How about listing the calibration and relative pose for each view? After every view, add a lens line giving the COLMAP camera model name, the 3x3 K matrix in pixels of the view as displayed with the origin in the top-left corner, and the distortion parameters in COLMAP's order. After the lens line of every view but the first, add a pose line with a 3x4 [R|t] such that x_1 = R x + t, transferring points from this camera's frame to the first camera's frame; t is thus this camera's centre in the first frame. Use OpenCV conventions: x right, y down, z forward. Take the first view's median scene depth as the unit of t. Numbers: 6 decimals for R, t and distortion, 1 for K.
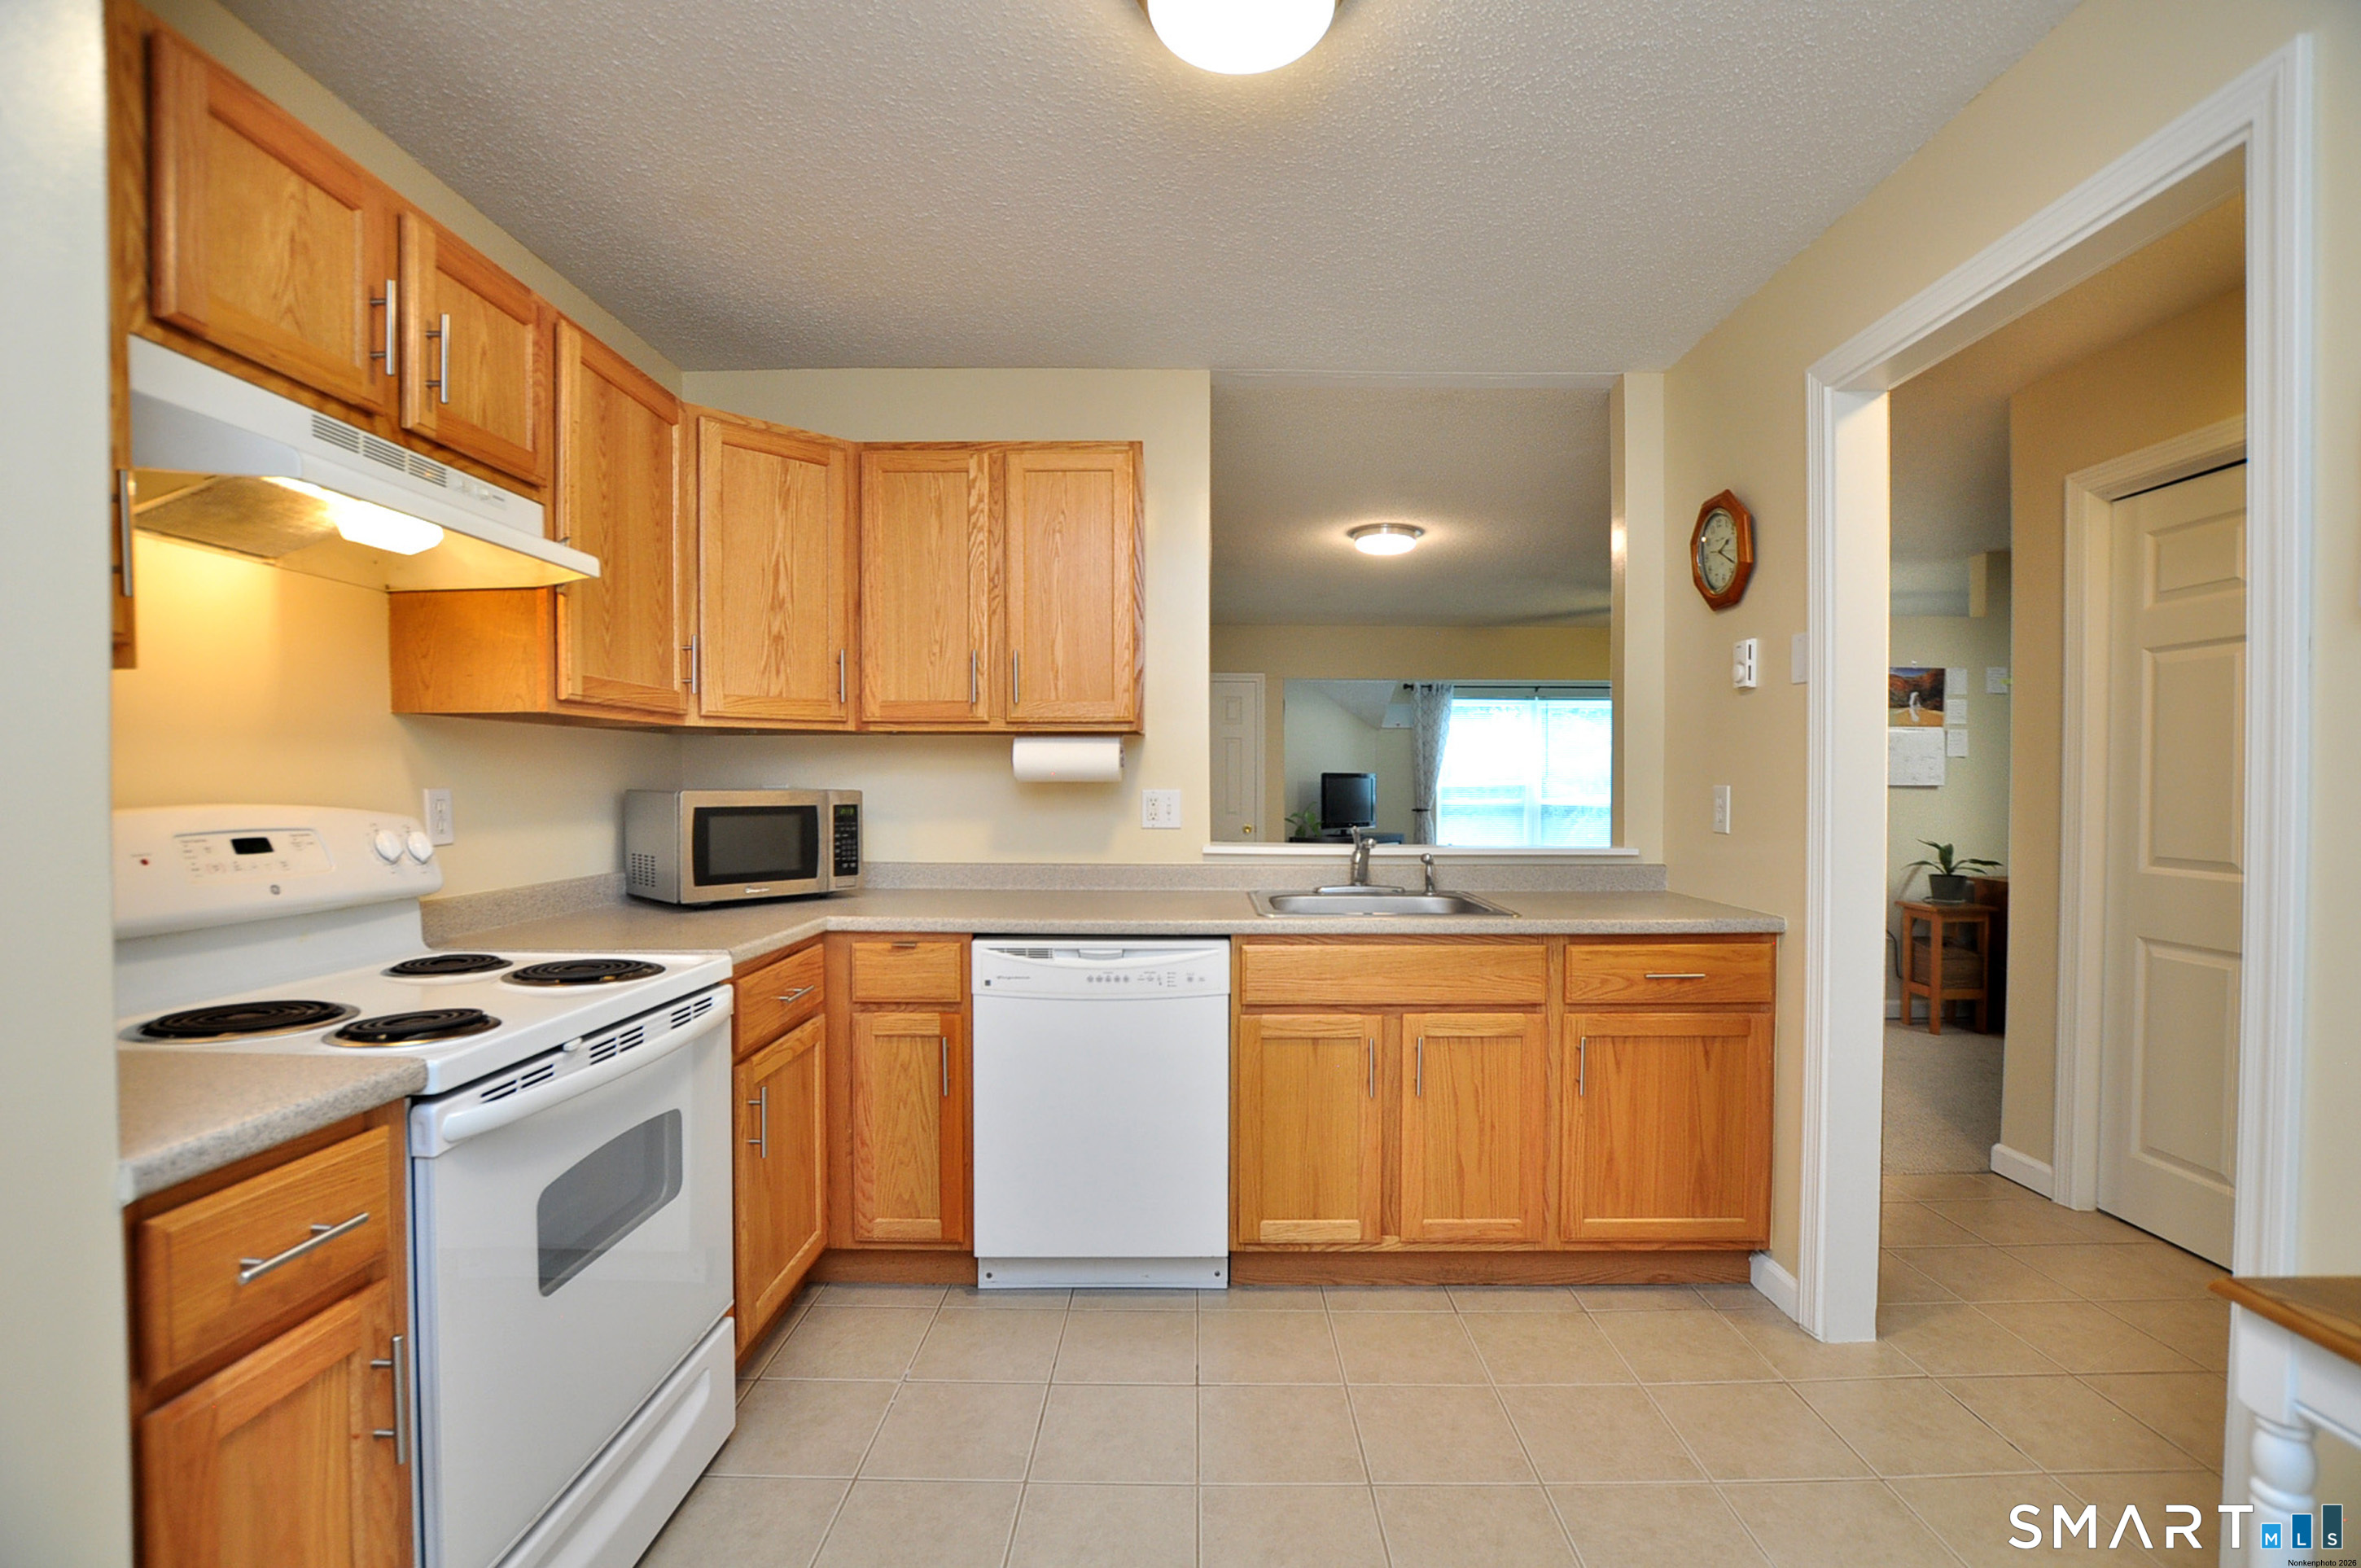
lens RADIAL K [[1042.4, 0, 1178.6], [0, 1042.4, 778.0], [0, 0, 1]] dist [-0.030211, 0.003850]
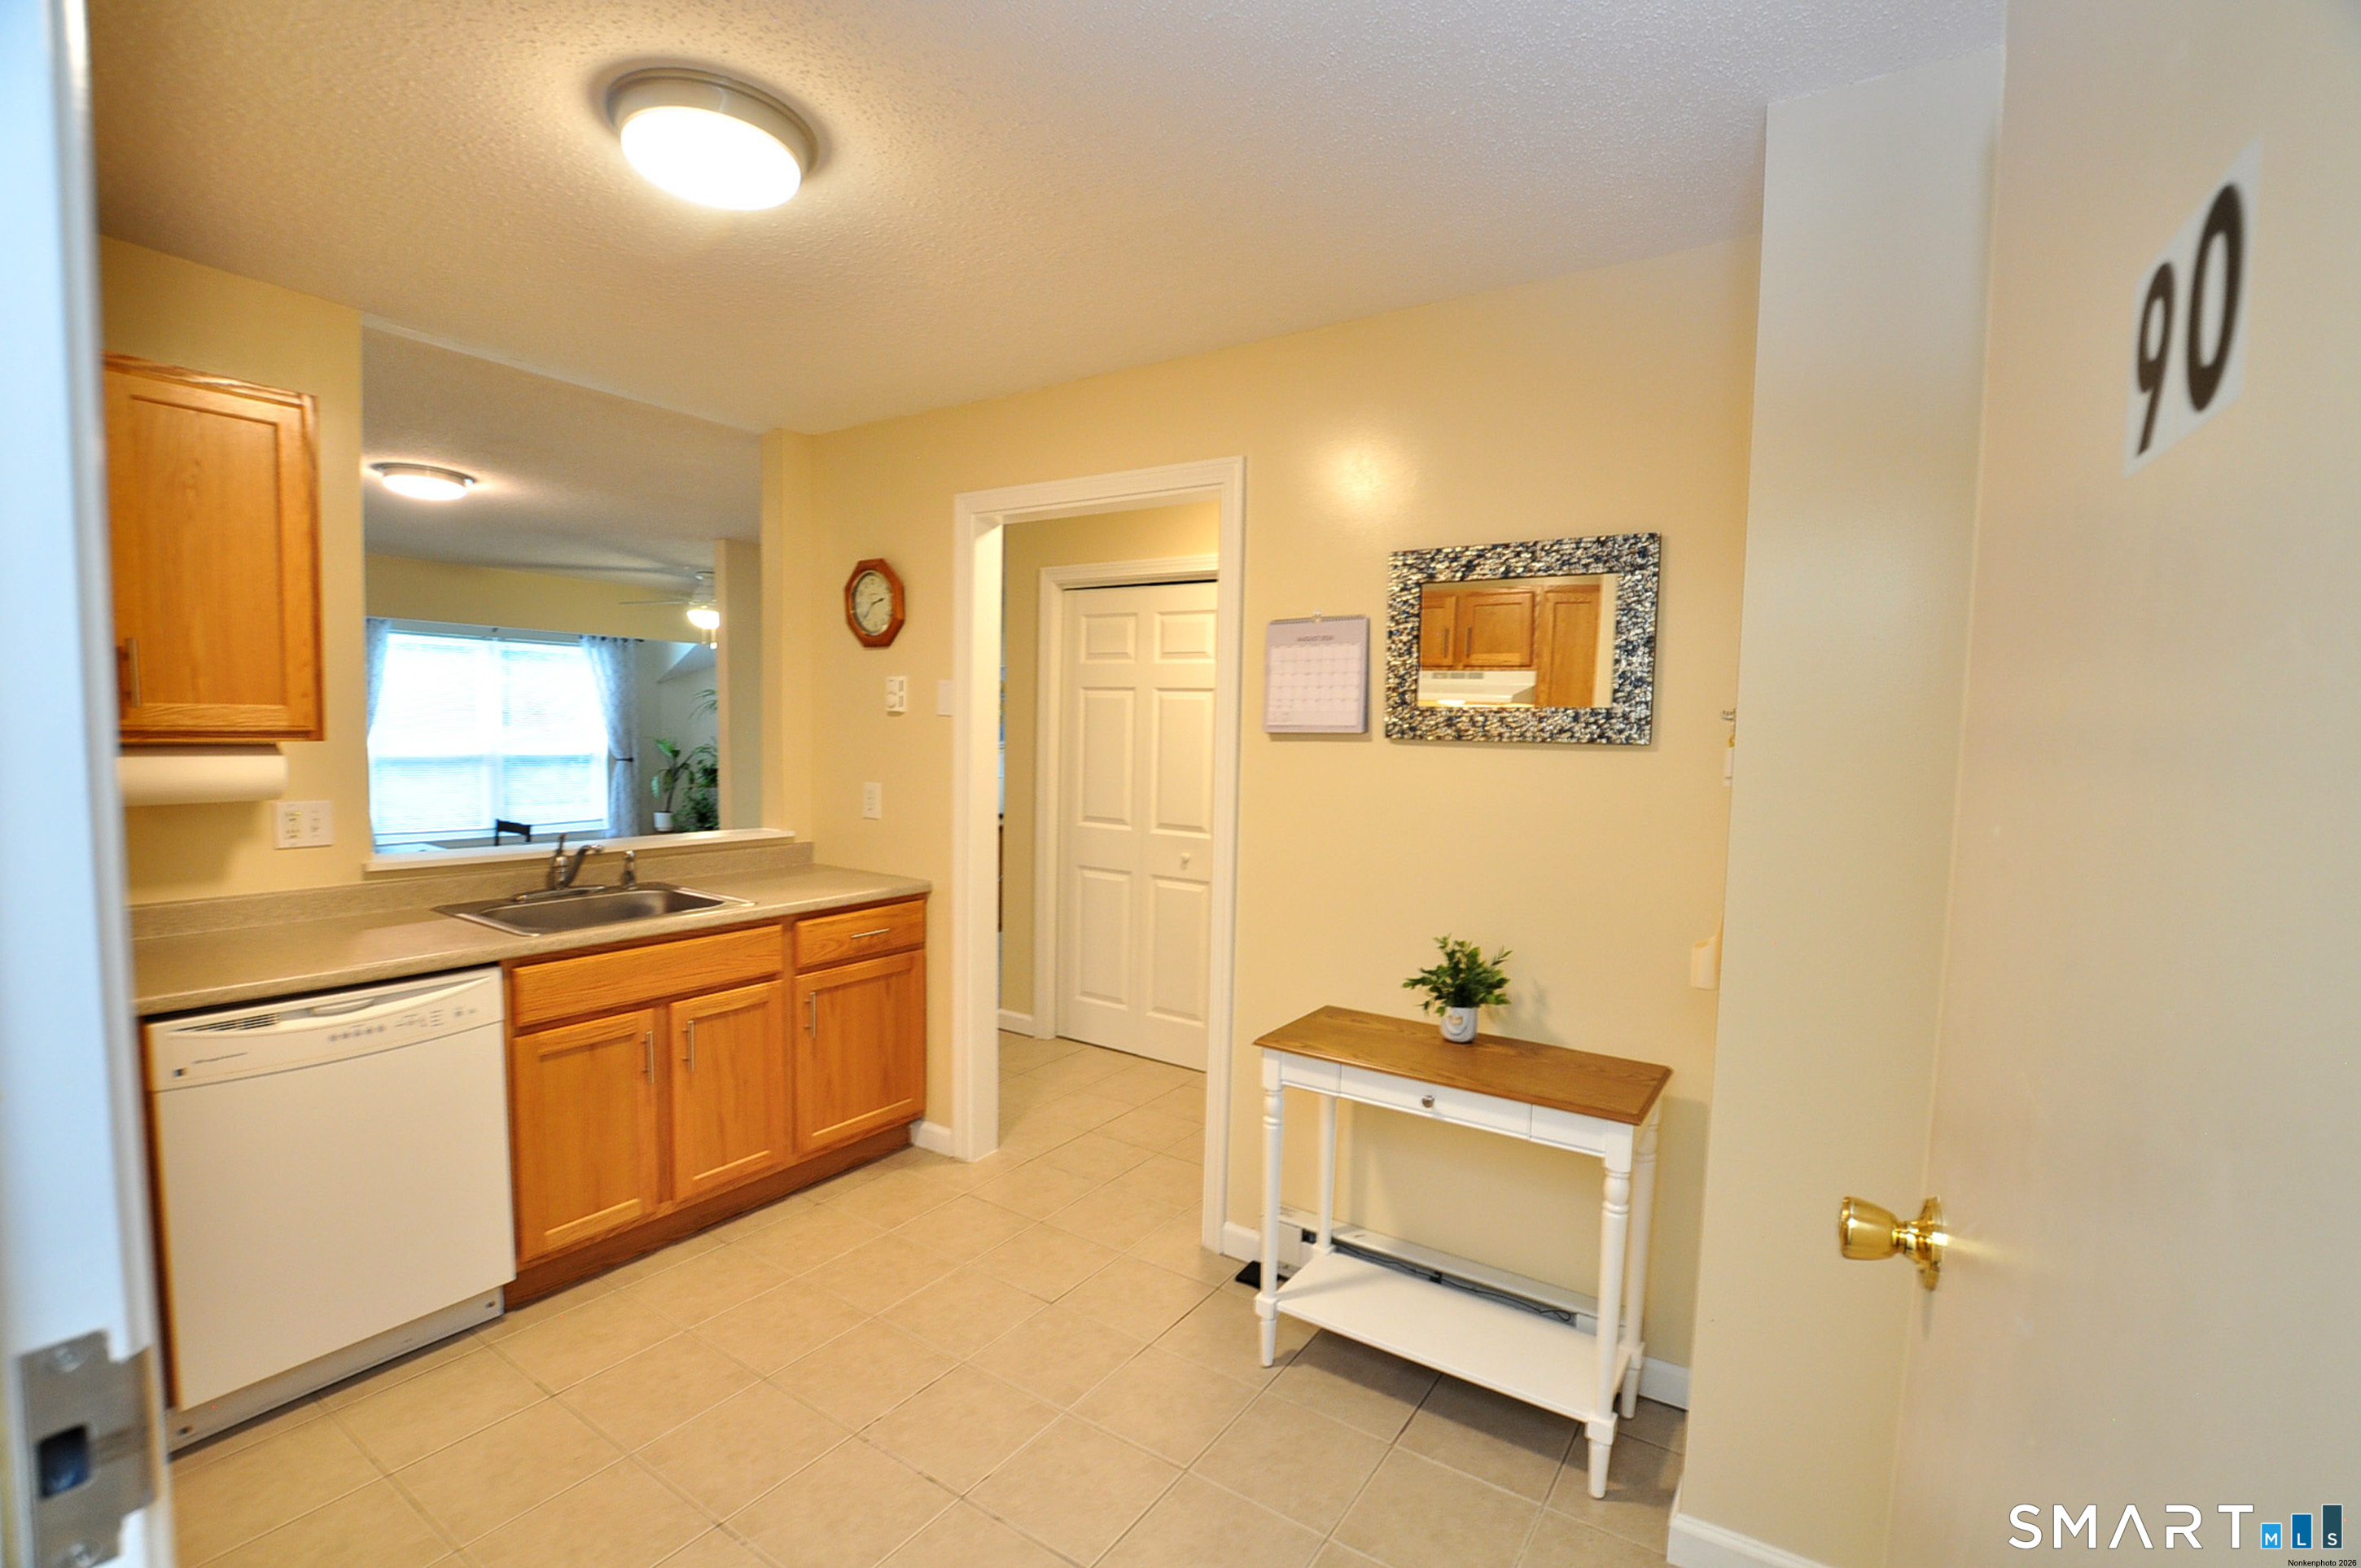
lens RADIAL K [[1042.4, 0, 1158.1], [0, 1042.4, 737.2], [0, 0, 1]] dist [-0.030211, 0.003850]
pose [[0.565693, -0.004561, 0.824603, -0.409877], [-0.020014, 0.999614, 0.019259, -0.094714], [-0.824373, -0.027398, 0.565384, -0.062410]]
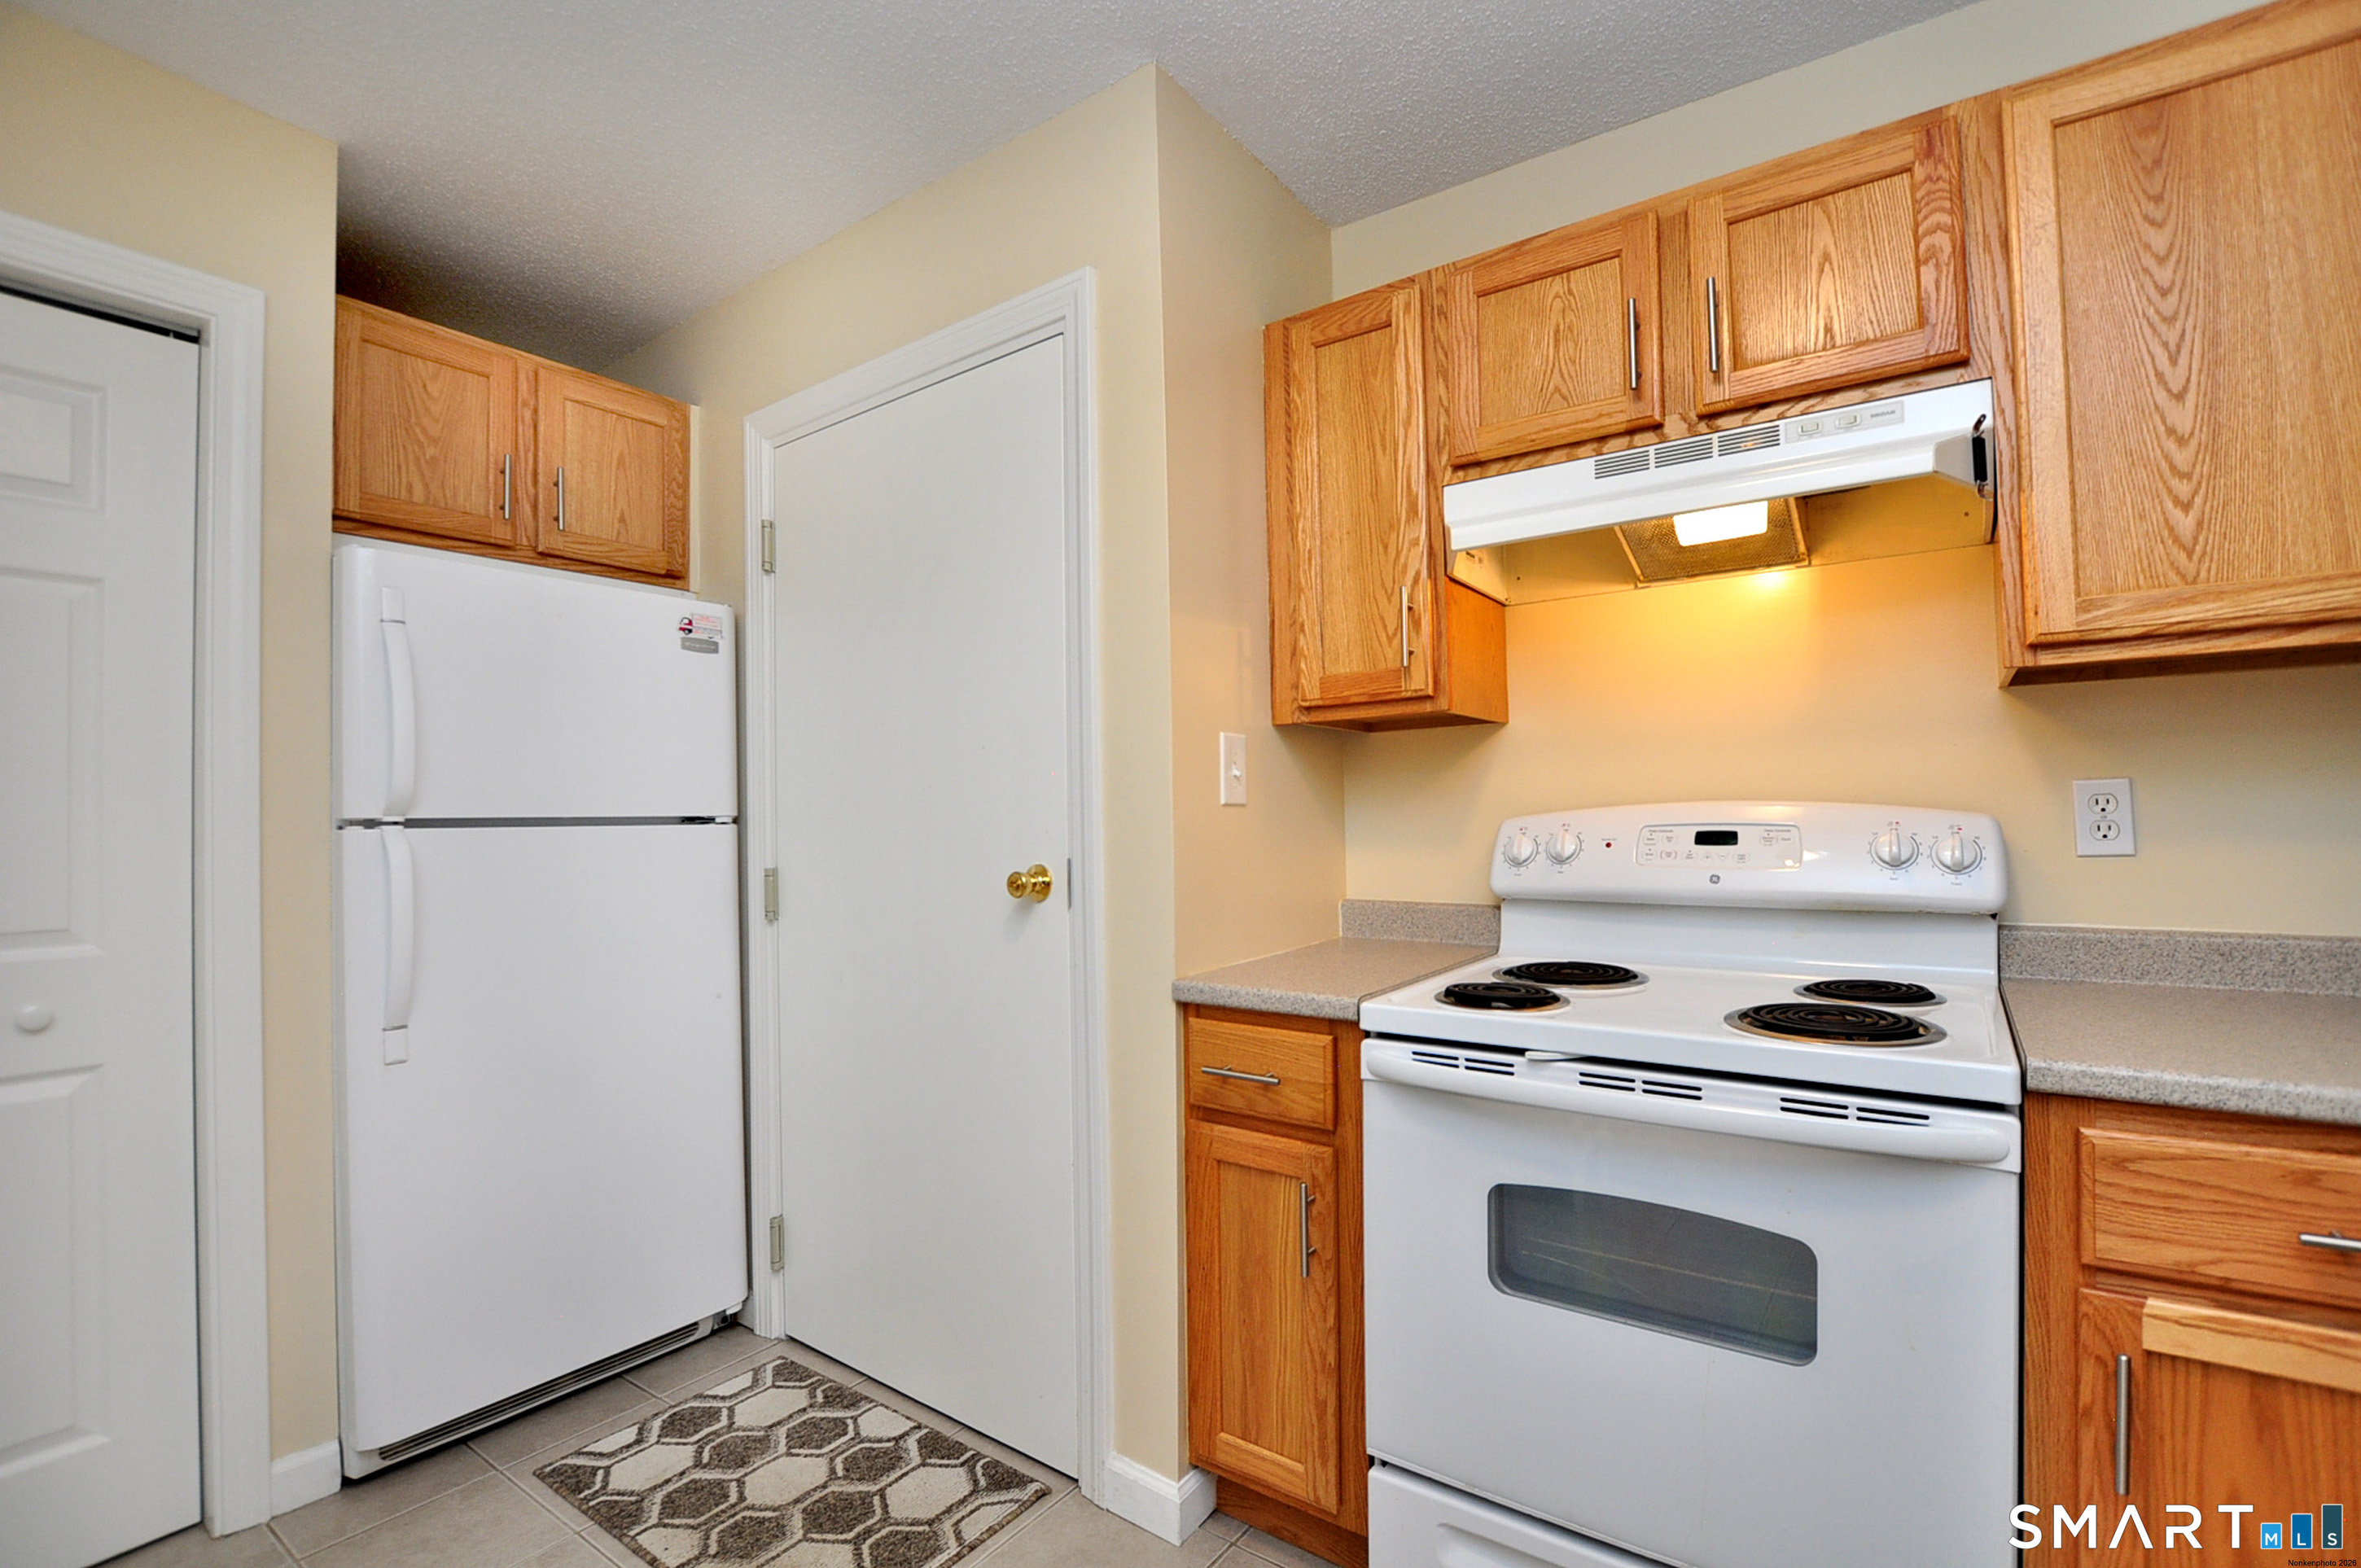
lens RADIAL K [[1080.3, 0, 1180.7], [0, 1080.3, 776.2], [0, 0, 1]] dist [-0.029230, 0.001247]
pose [[-0.559693, -0.019581, -0.828468, 0.243020], [0.019015, 0.999154, -0.036461, 0.020052], [0.828482, -0.036160, -0.558848, 0.756116]]
